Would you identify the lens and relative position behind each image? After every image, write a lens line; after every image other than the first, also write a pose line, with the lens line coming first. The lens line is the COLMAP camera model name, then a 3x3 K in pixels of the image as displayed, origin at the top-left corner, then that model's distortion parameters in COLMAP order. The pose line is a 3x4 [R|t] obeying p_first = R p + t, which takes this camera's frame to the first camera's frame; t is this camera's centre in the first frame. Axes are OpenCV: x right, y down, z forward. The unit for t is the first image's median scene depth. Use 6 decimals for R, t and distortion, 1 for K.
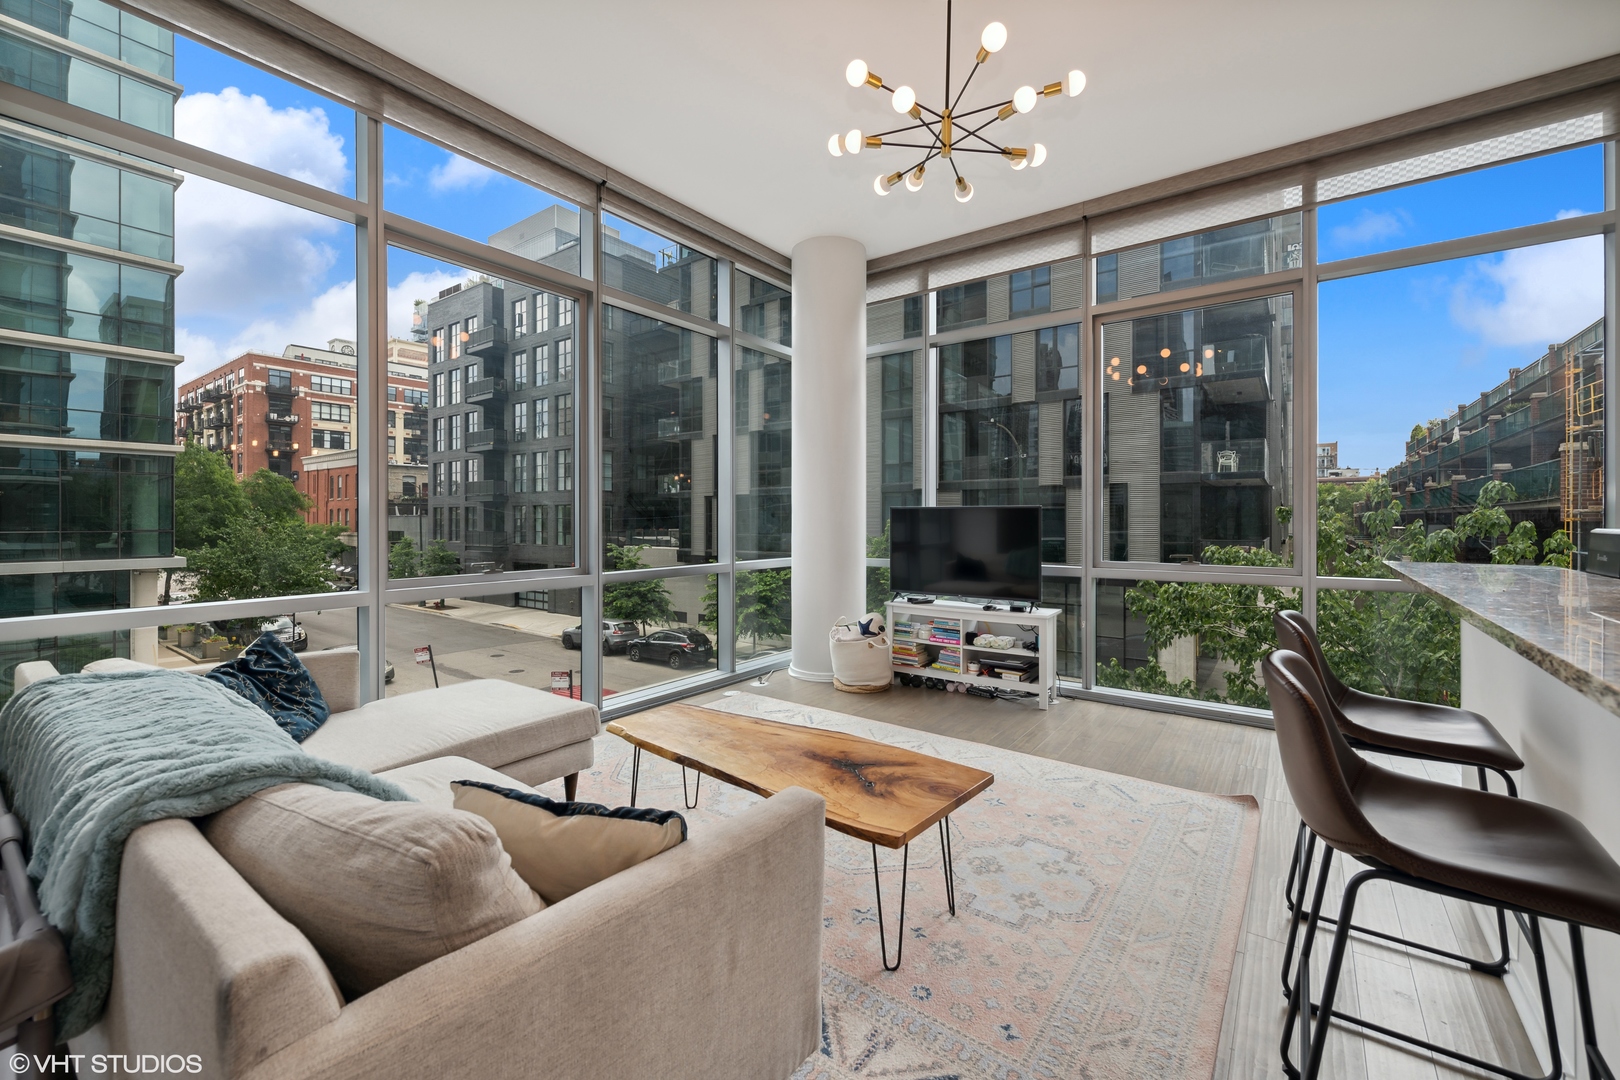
lens RADIAL K [[657.5, 0, 810.7], [0, 657.5, 530.6], [0, 0, 1]] dist [0.008332, -0.000552]
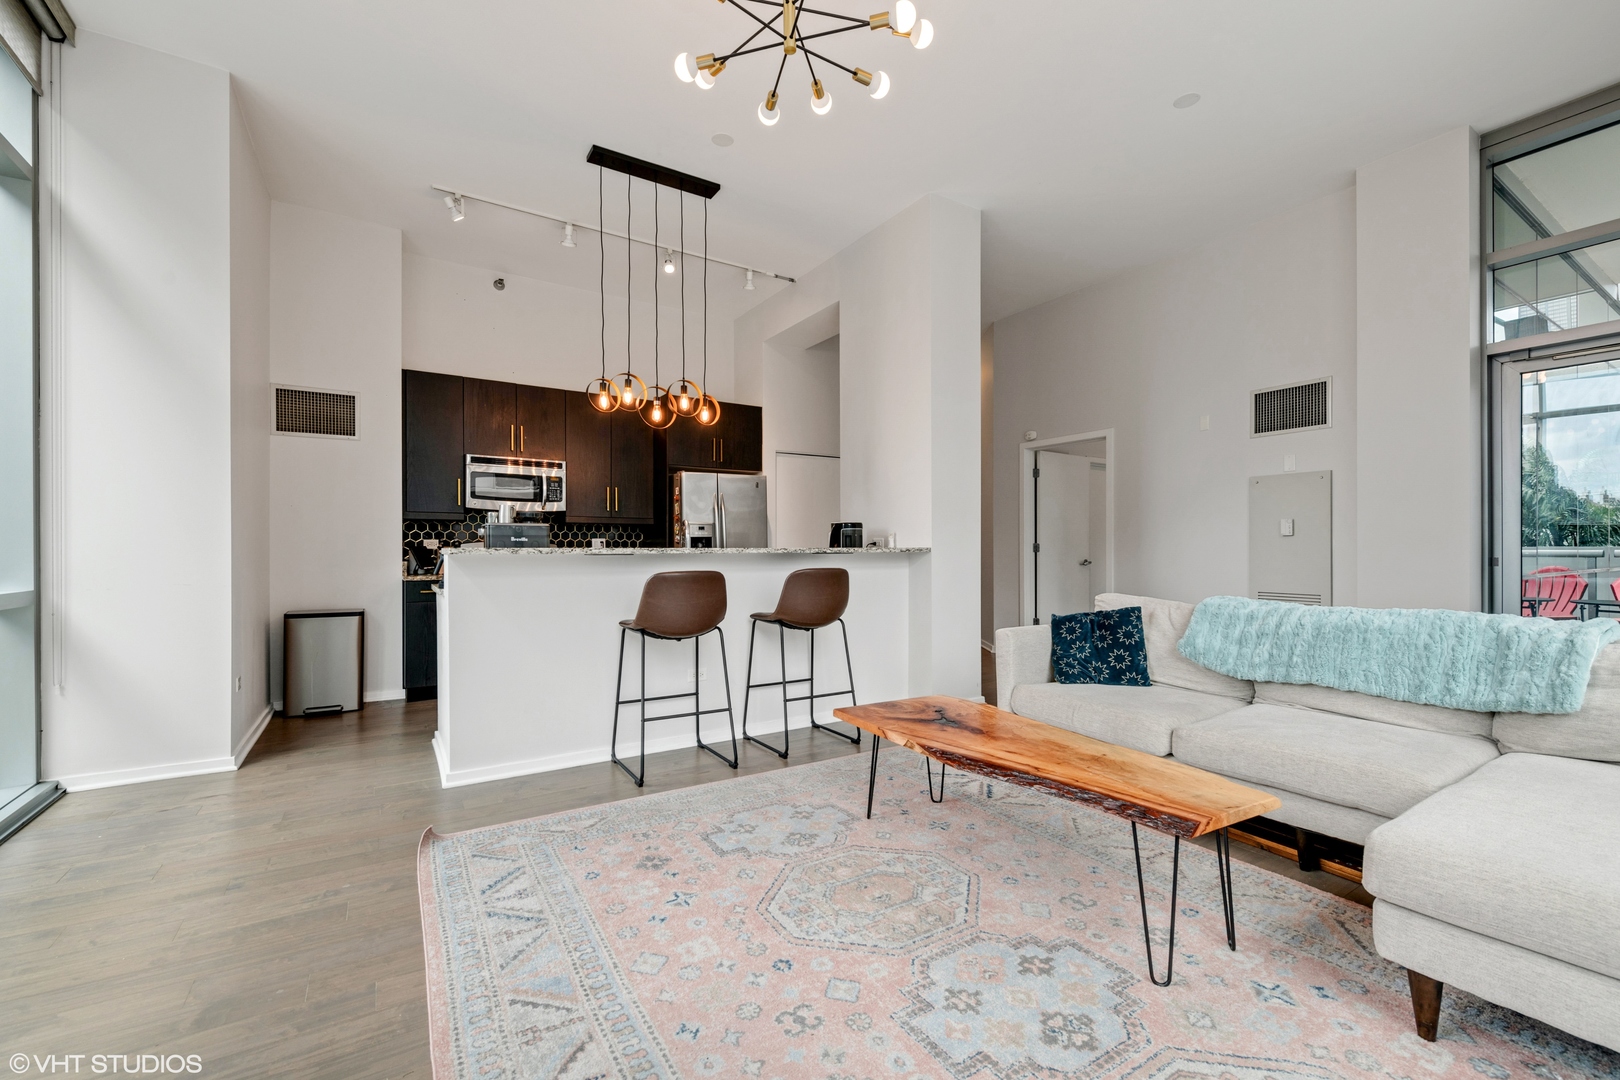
lens RADIAL K [[657.5, 0, 808.7], [0, 657.5, 546.0], [0, 0, 1]] dist [0.008332, -0.000552]
pose [[-0.932076, 0.004858, 0.362231, -0.102077], [0.005814, 0.999982, 0.001550, 0.039125], [-0.362217, 0.003551, -0.932087, 1.620673]]
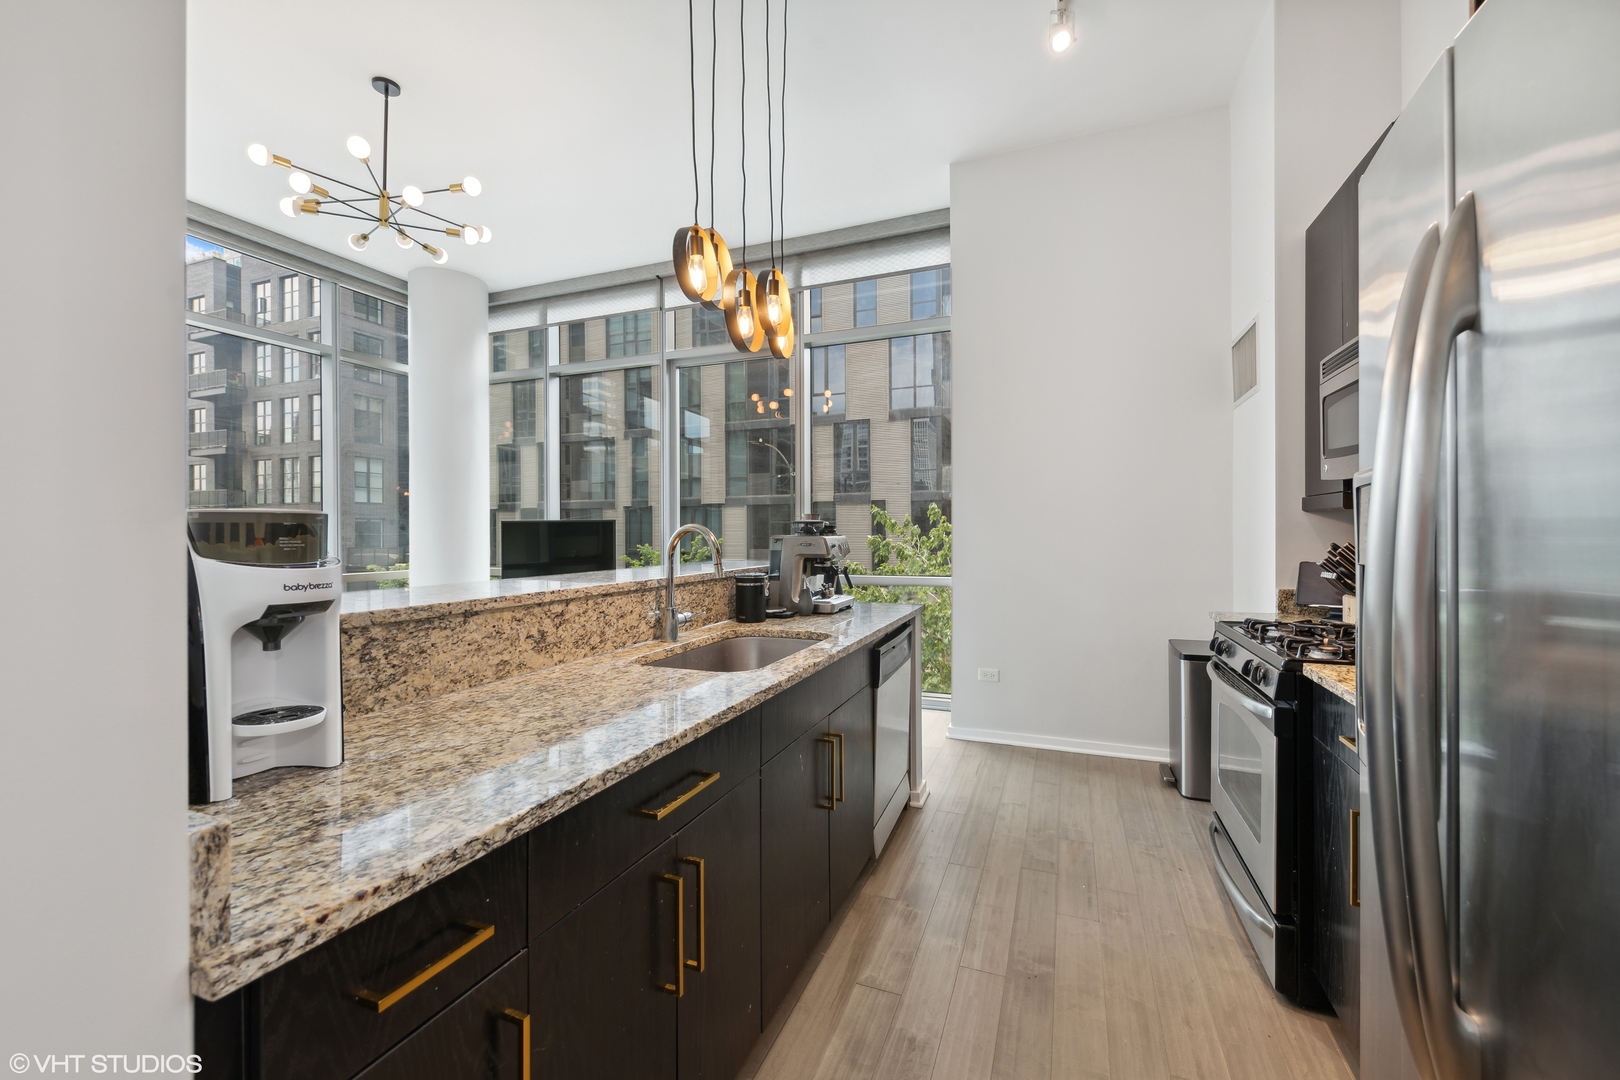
lens RADIAL K [[657.5, 0, 807.2], [0, 657.5, 540.0], [0, 0, 1]] dist [0.008332, -0.000552]
pose [[0.968259, -0.004679, 0.249906, 0.246873], [0.006902, 0.999944, -0.008020, 0.005768], [-0.249854, 0.009491, 0.968237, -0.134208]]
